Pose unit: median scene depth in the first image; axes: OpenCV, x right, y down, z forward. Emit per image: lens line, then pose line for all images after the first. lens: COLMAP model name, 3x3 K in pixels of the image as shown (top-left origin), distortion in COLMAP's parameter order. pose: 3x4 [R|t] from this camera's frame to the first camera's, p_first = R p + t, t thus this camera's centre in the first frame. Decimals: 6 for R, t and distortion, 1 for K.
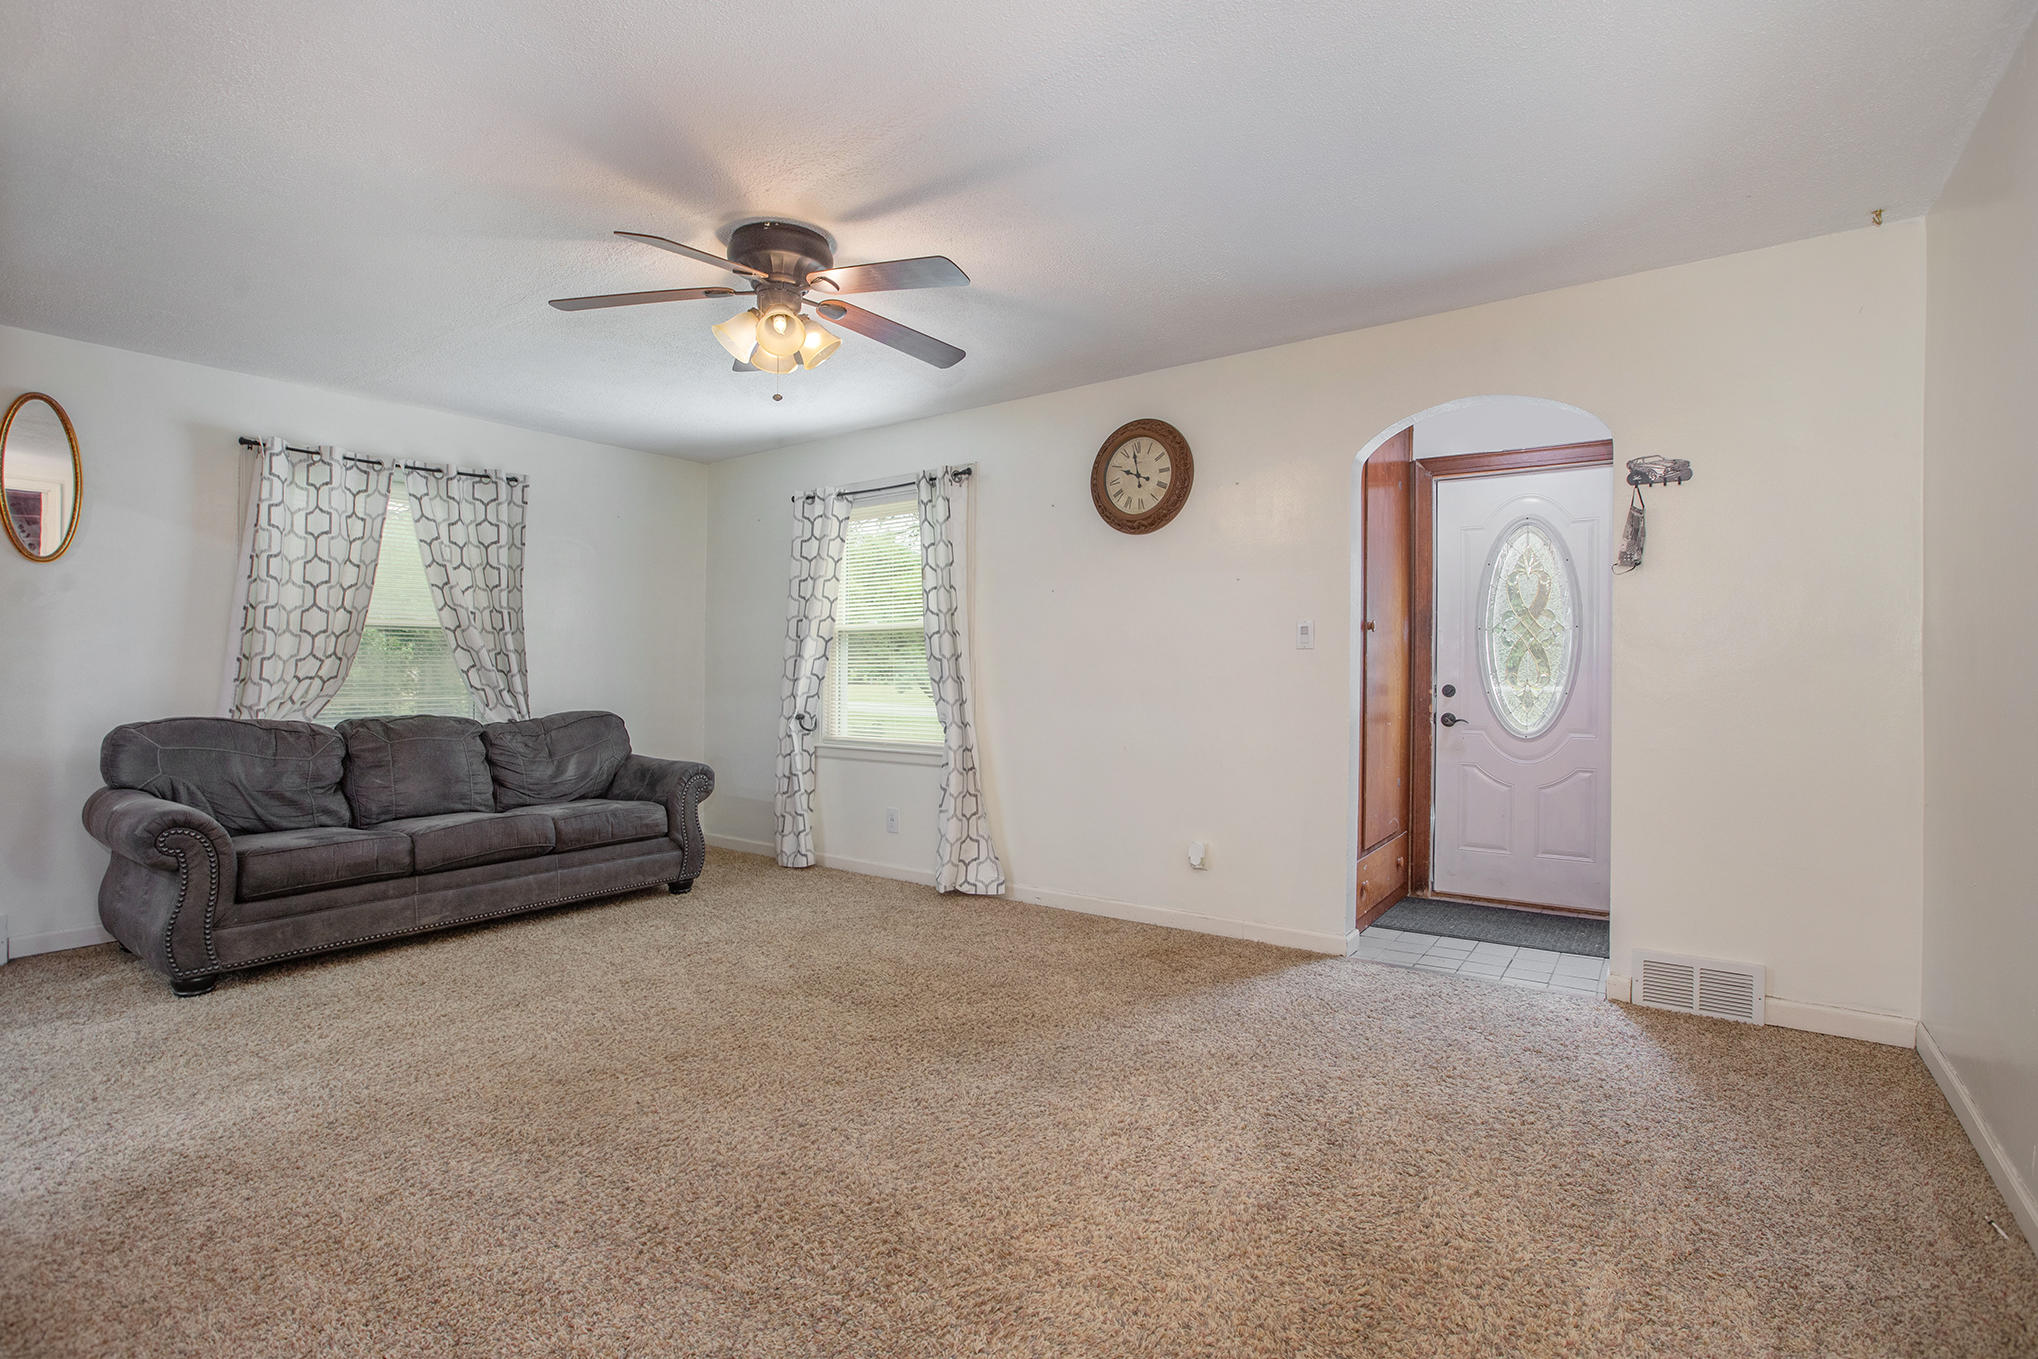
lens RADIAL K [[966.2, 0, 994.8], [0, 966.2, 678.4], [0, 0, 1]] dist [-0.016863, 0.000330]
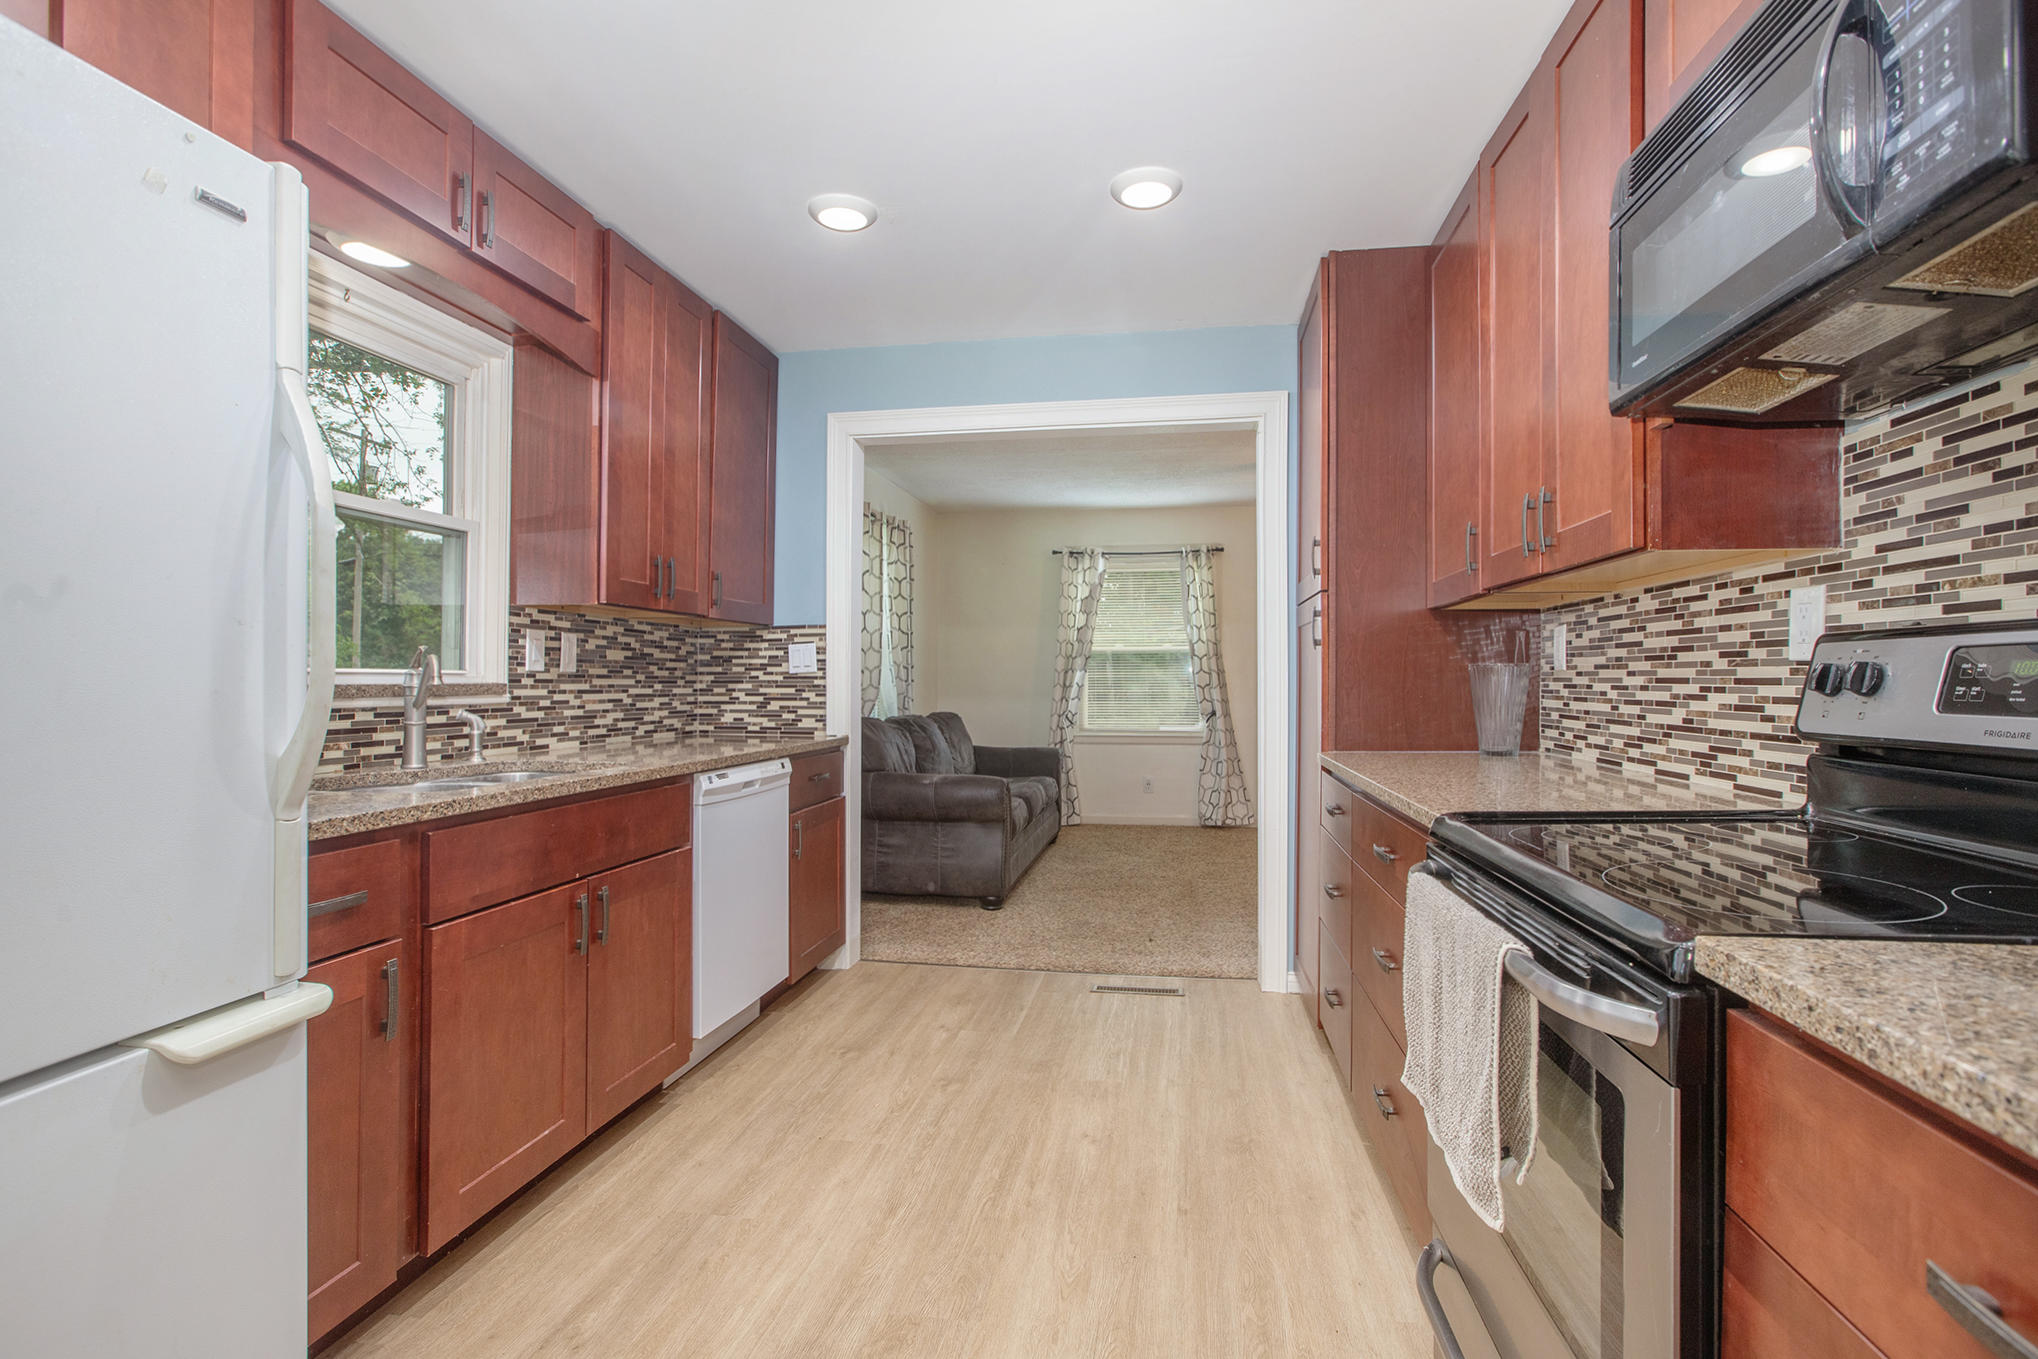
lens RADIAL K [[966.2, 0, 994.8], [0, 966.2, 678.4], [0, 0, 1]] dist [-0.016863, 0.000330]
pose [[0.902421, 0.003778, 0.430838, -0.972078], [-0.000110, 0.999964, -0.008539, 0.002509], [-0.430855, 0.007658, 0.902389, -0.208817]]
